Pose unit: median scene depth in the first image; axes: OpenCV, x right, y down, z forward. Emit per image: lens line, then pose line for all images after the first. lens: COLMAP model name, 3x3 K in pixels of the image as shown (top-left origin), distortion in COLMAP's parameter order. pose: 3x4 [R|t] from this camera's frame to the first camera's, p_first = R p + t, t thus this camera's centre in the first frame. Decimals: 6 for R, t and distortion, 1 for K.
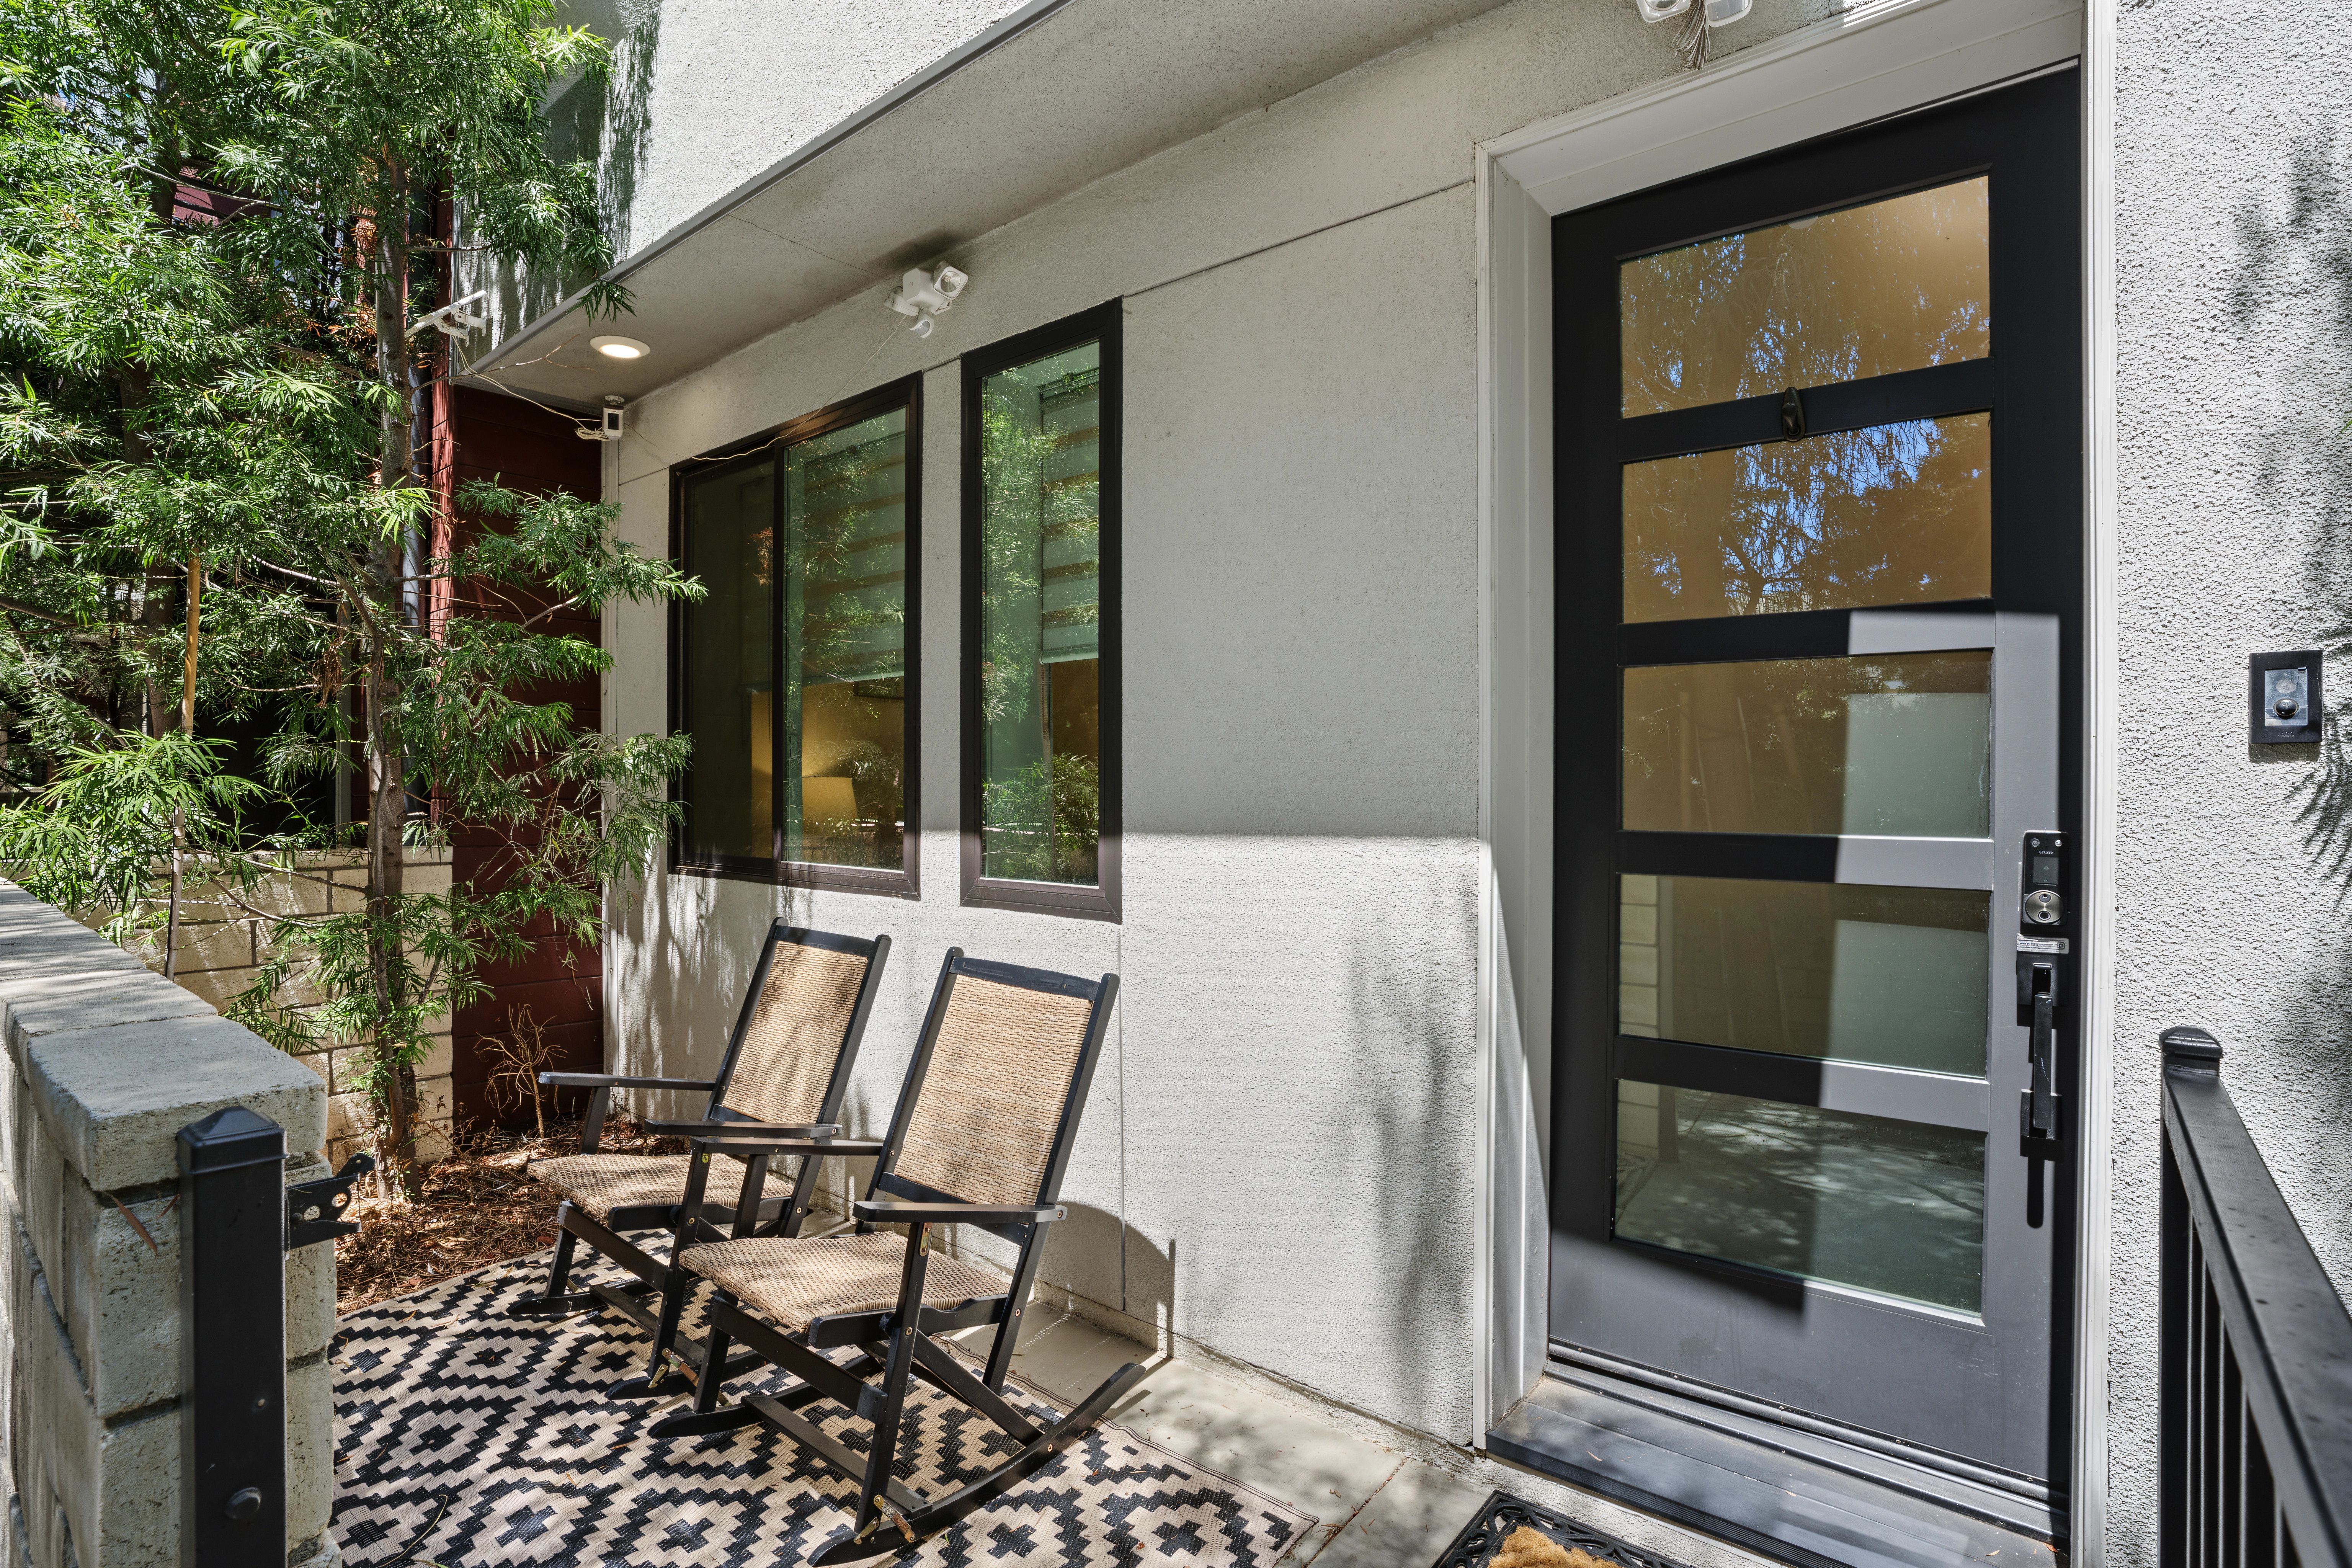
lens RADIAL K [[1151.0, 0, 1180.3], [0, 1151.0, 792.3], [0, 0, 1]] dist [-0.019721, 0.001021]
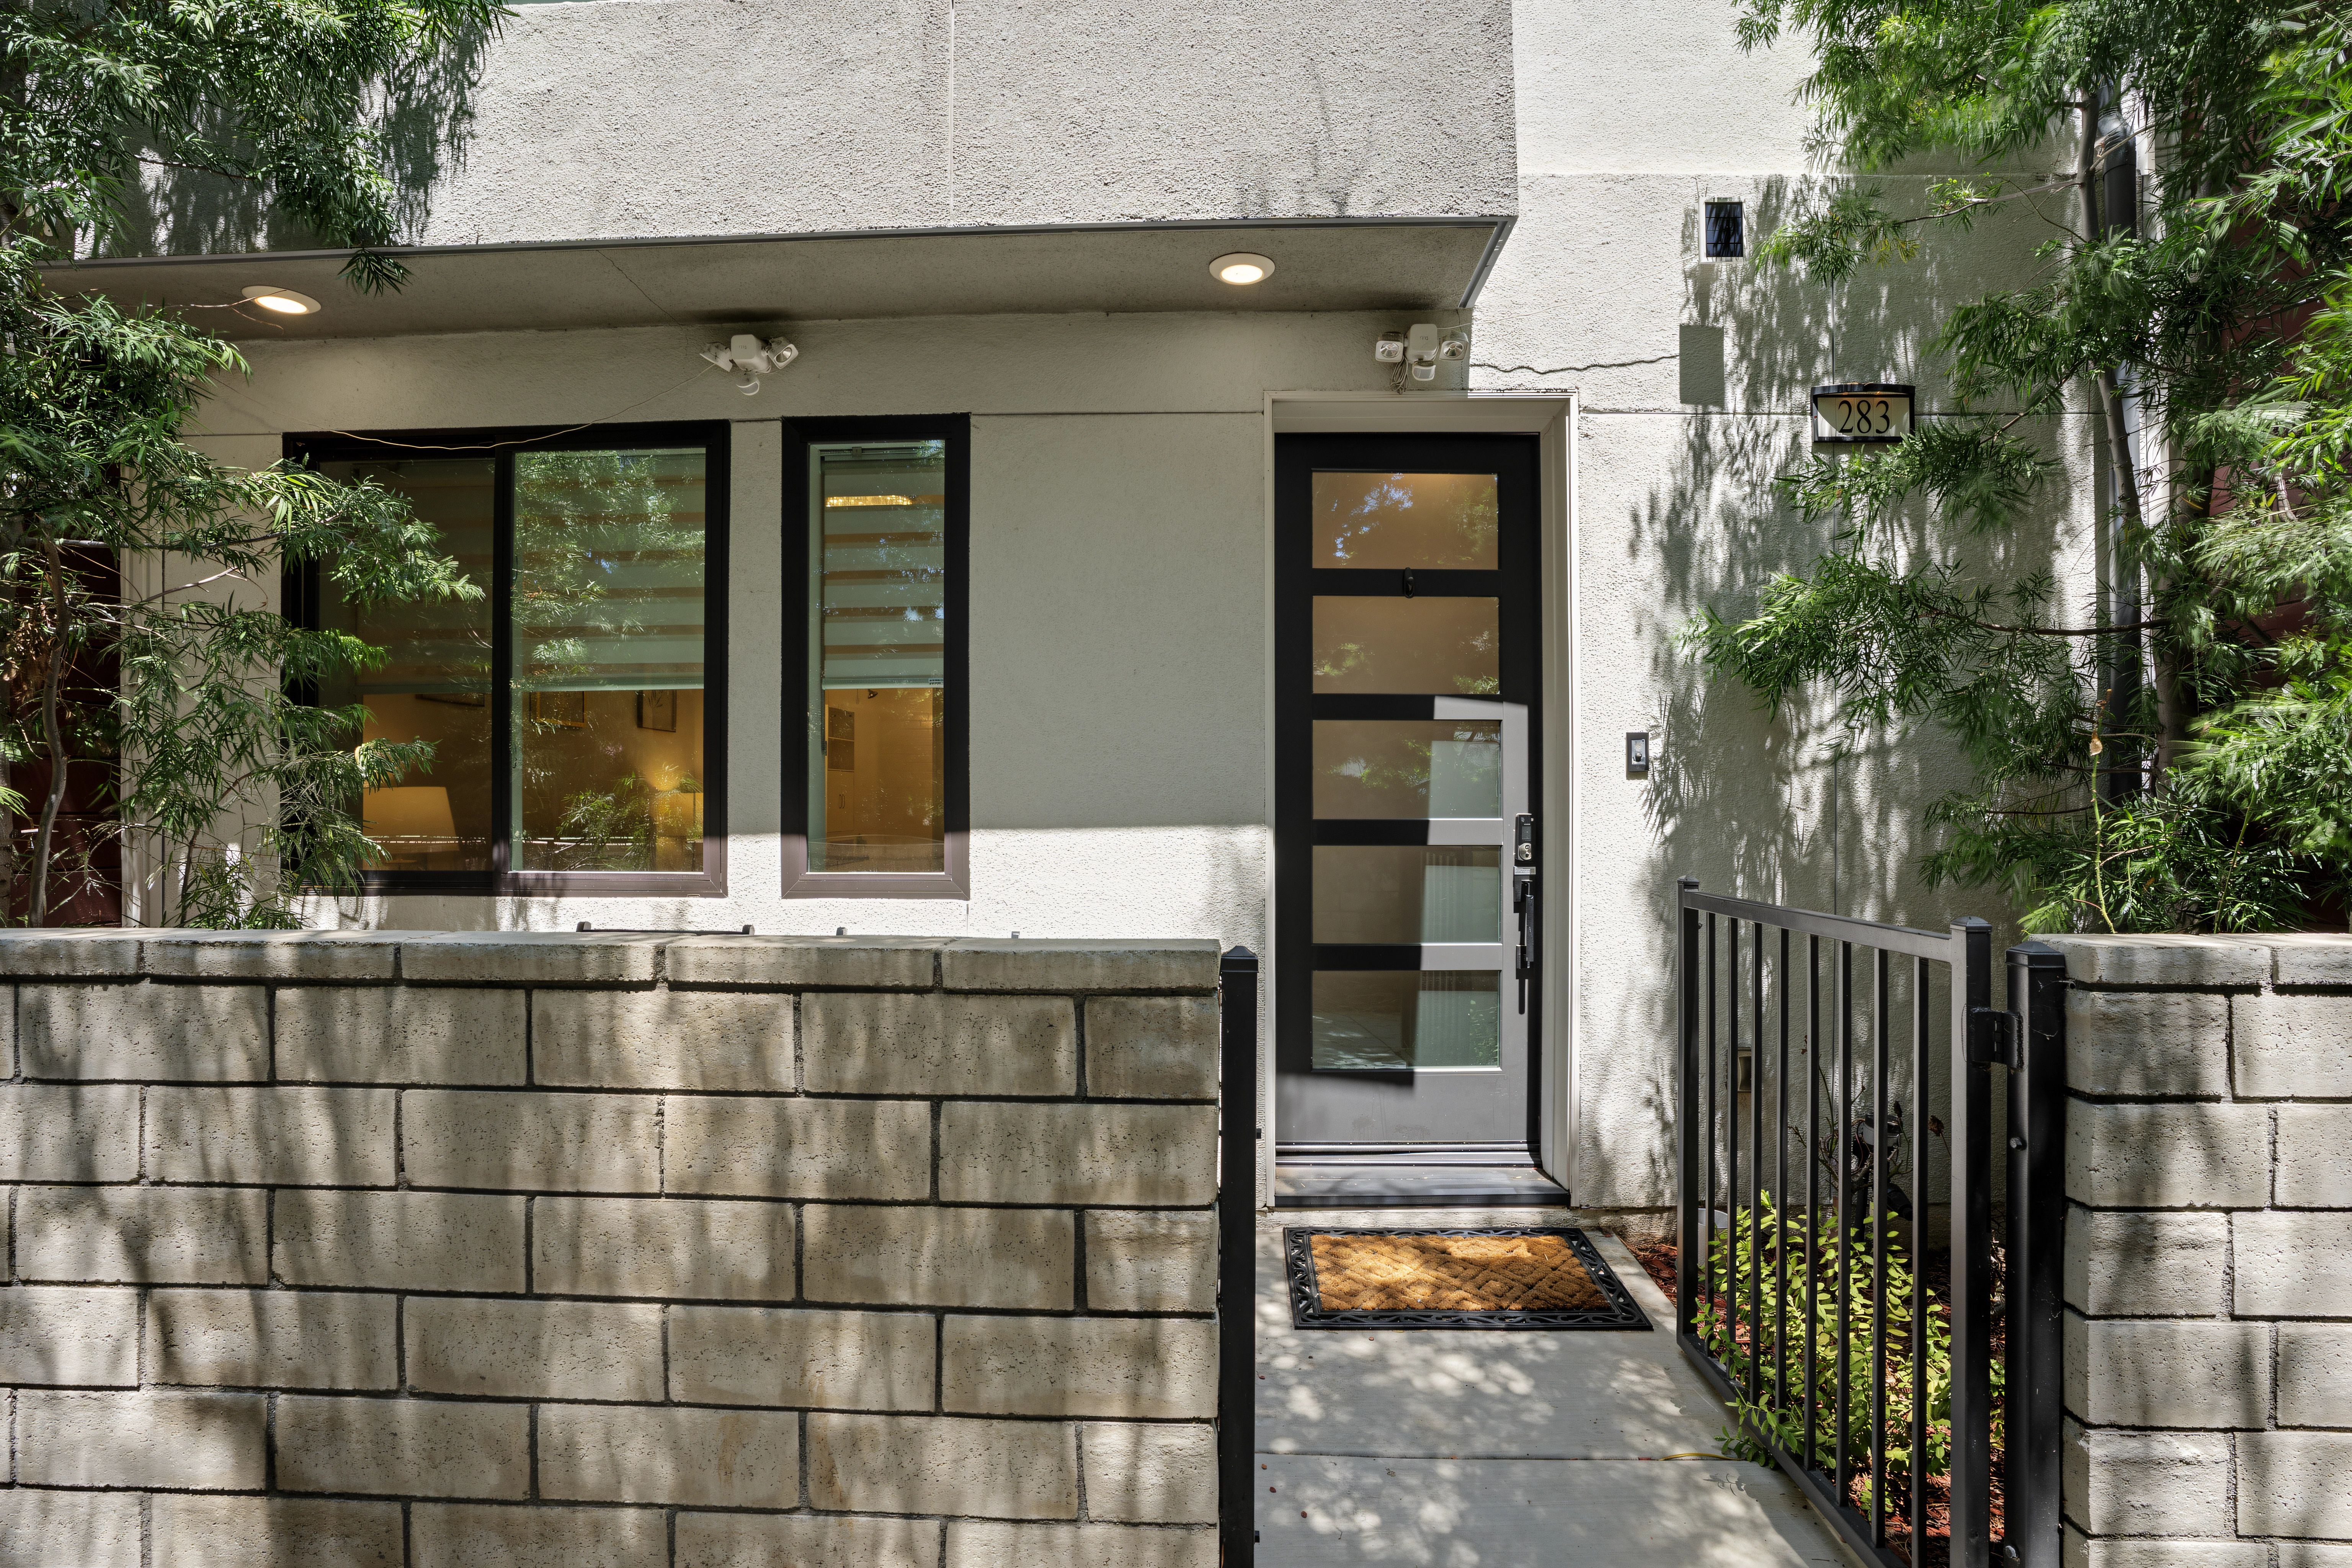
lens RADIAL K [[1151.0, 0, 1180.3], [0, 1151.0, 792.3], [0, 0, 1]] dist [-0.019721, 0.001021]
pose [[0.801165, -0.001278, 0.598442, -0.755745], [0.006972, 0.999950, -0.007198, 0.005788], [-0.598403, 0.009939, 0.801134, -0.204034]]
